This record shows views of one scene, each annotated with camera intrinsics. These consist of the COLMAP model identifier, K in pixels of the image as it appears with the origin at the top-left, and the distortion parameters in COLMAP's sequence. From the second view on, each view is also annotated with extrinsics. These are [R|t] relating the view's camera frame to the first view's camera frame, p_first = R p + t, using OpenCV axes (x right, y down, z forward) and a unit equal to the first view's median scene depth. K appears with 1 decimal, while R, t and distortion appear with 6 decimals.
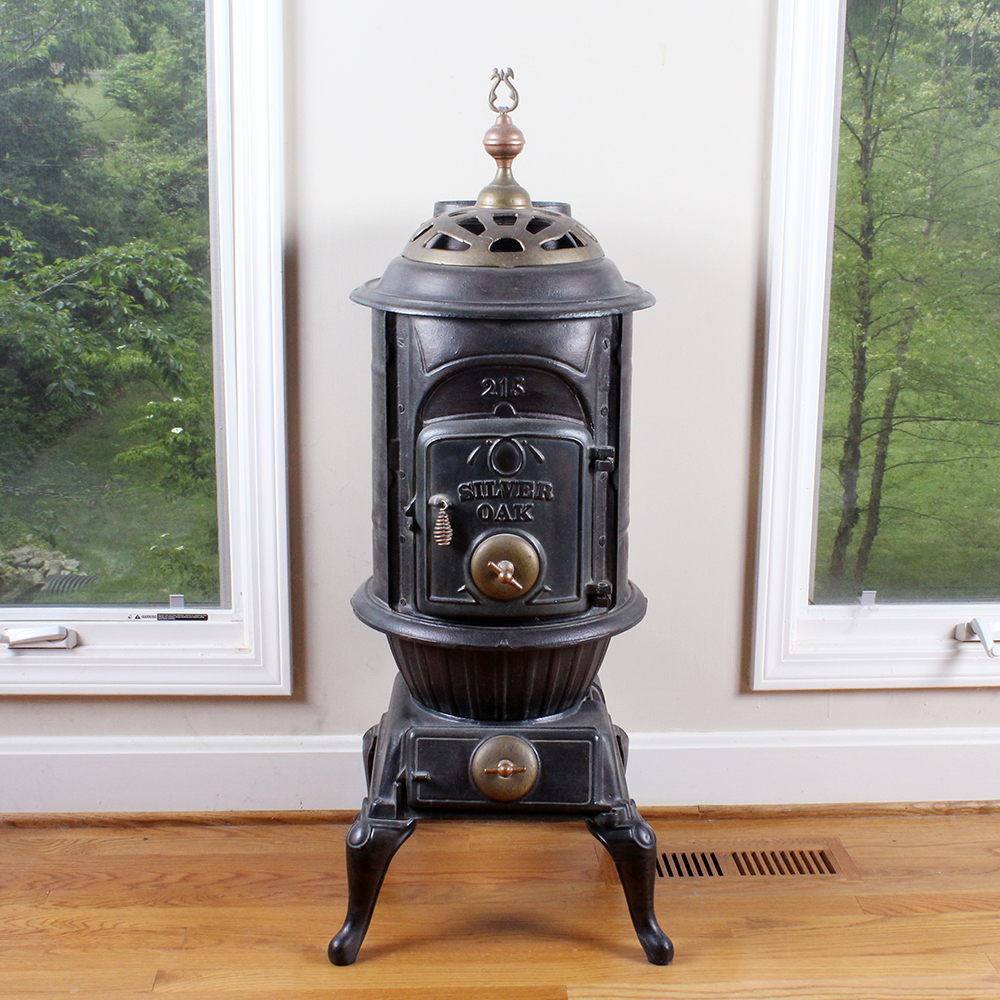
lens RADIAL K [[1846.1, 0, 504.9], [0, 1846.1, 500.0], [0, 0, 1]] dist [-0.091757, 0.000000]
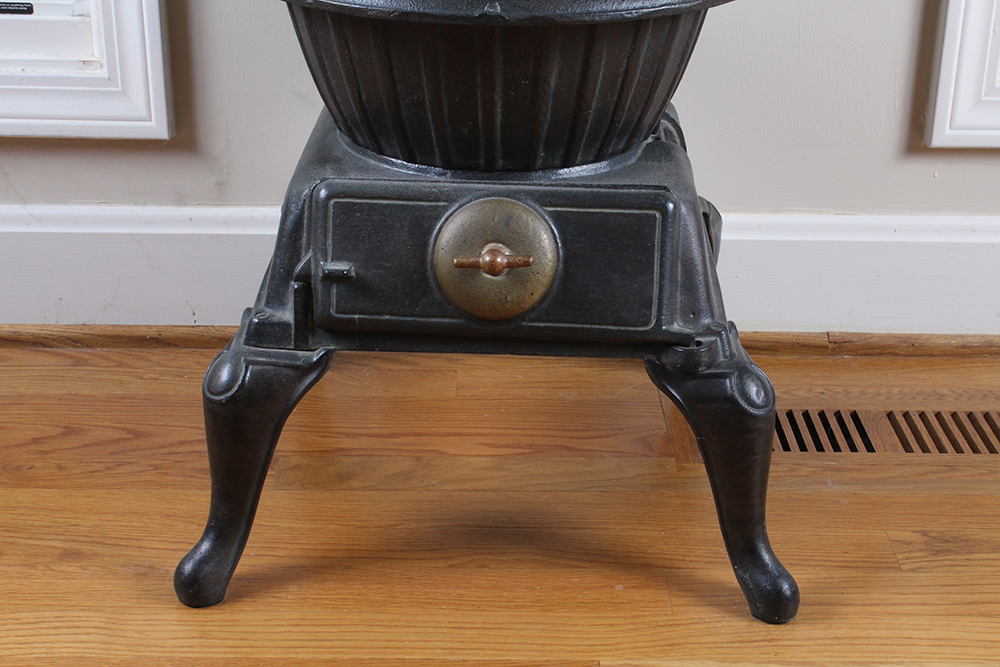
lens RADIAL K [[1648.8, 0, 501.9], [0, 1648.8, 338.7], [0, 0, 1]] dist [0.021931, 0.000000]
pose [[0.998714, 0.023532, -0.044915, 0.023799], [-0.015168, 0.983876, 0.178209, 0.083431], [0.048384, -0.177298, 0.982967, 0.528447]]
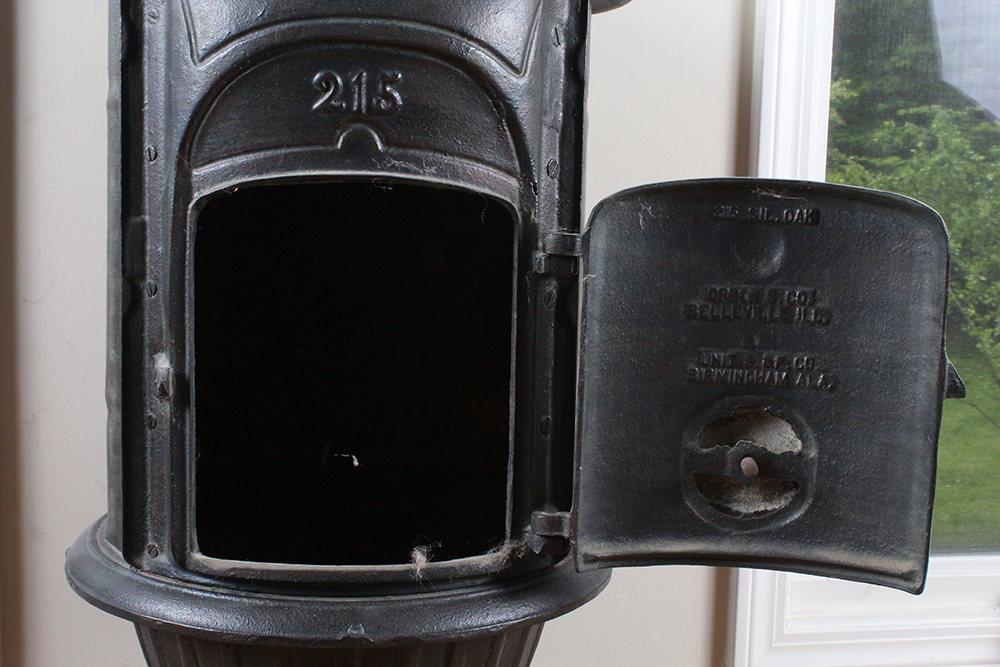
lens RADIAL K [[1313.3, 0, 484.0], [0, 1313.3, 328.1], [0, 0, 1]] dist [-0.034470, 0.000000]
pose [[0.993892, 0.006967, 0.110134, -0.005256], [0.008045, 0.990775, -0.135282, 0.044468], [-0.110060, 0.135341, 0.984667, 0.631192]]
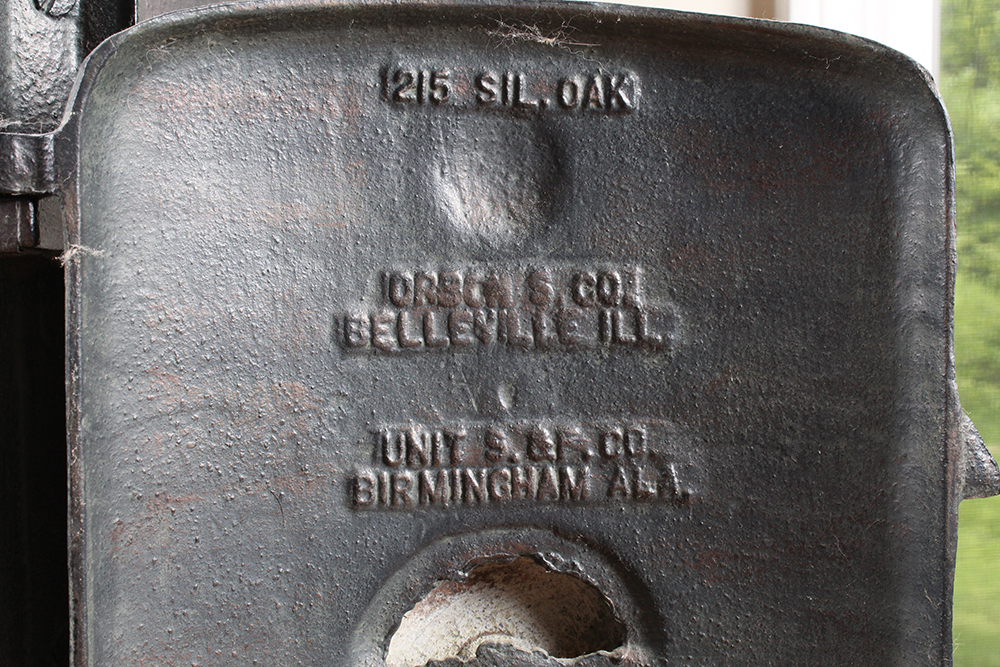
lens RADIAL K [[1526.4, 0, 501.2], [0, 1526.4, 332.5], [0, 0, 1]] dist [-0.149069, 0.000000]
pose [[0.907948, -0.037839, 0.417371, 0.038402], [0.112872, 0.981193, -0.156586, 0.018290], [-0.403597, 0.189282, 0.895144, 0.832797]]
